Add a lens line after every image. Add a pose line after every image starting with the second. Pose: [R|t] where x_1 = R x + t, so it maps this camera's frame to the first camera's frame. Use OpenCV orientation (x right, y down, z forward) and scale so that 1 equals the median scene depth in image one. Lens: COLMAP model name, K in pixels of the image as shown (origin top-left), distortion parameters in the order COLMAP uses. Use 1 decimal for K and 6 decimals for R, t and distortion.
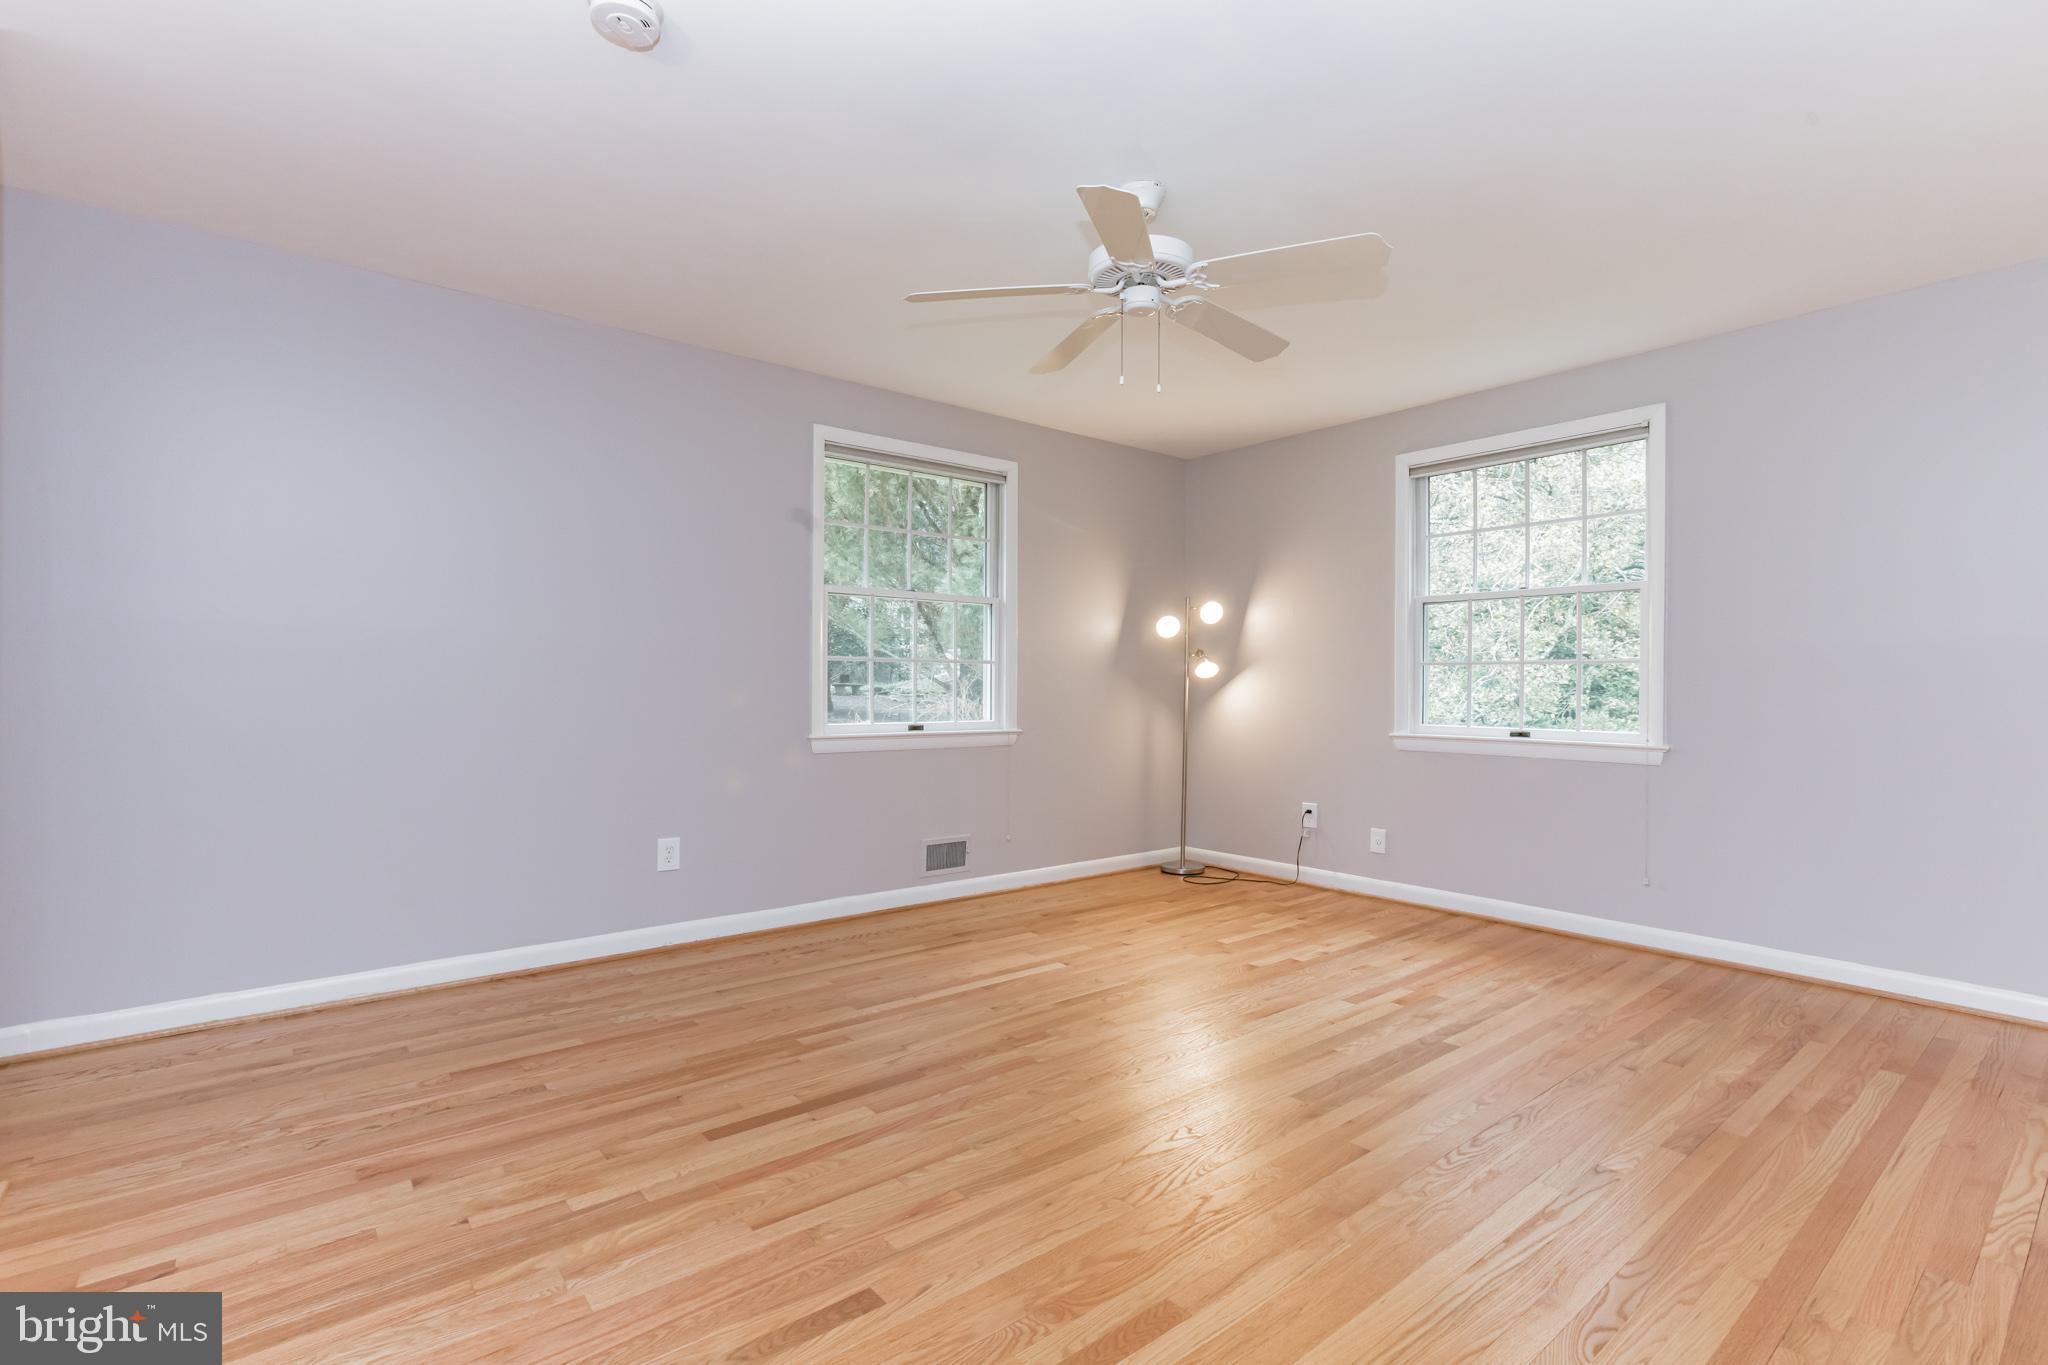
lens RADIAL K [[877.0, 0, 999.1], [0, 877.0, 674.7], [0, 0, 1]] dist [-0.014636, 0.000173]
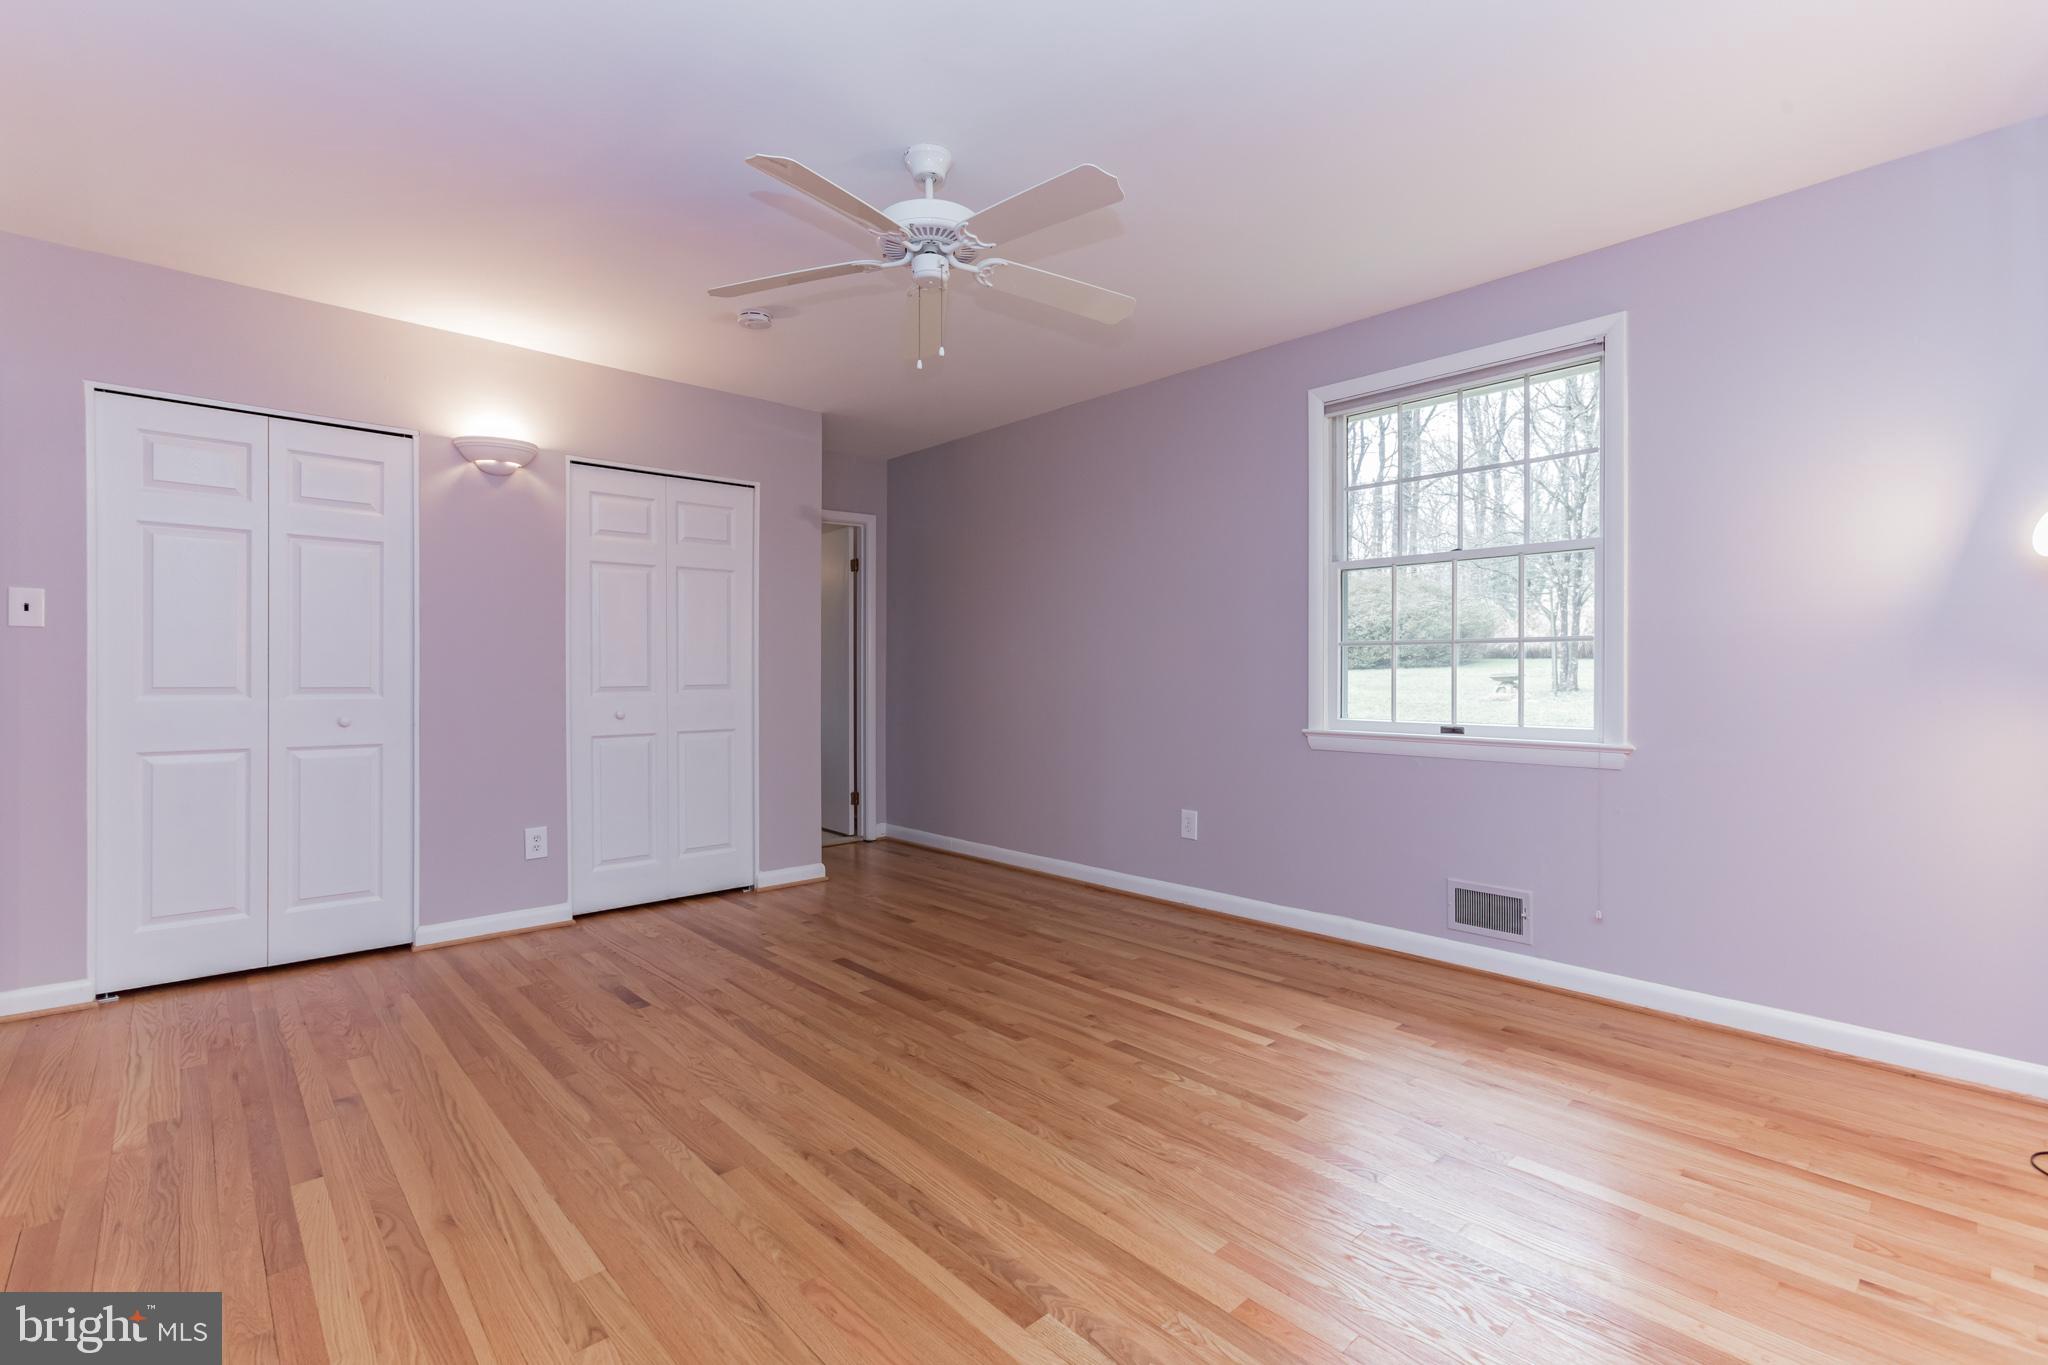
lens RADIAL K [[877.0, 0, 999.1], [0, 877.0, 674.7], [0, 0, 1]] dist [-0.014636, 0.000173]
pose [[0.120325, -0.005747, -0.992718, 0.909187], [0.014108, 0.999892, -0.004079, 0.014844], [0.992634, -0.013514, 0.120394, 0.782256]]
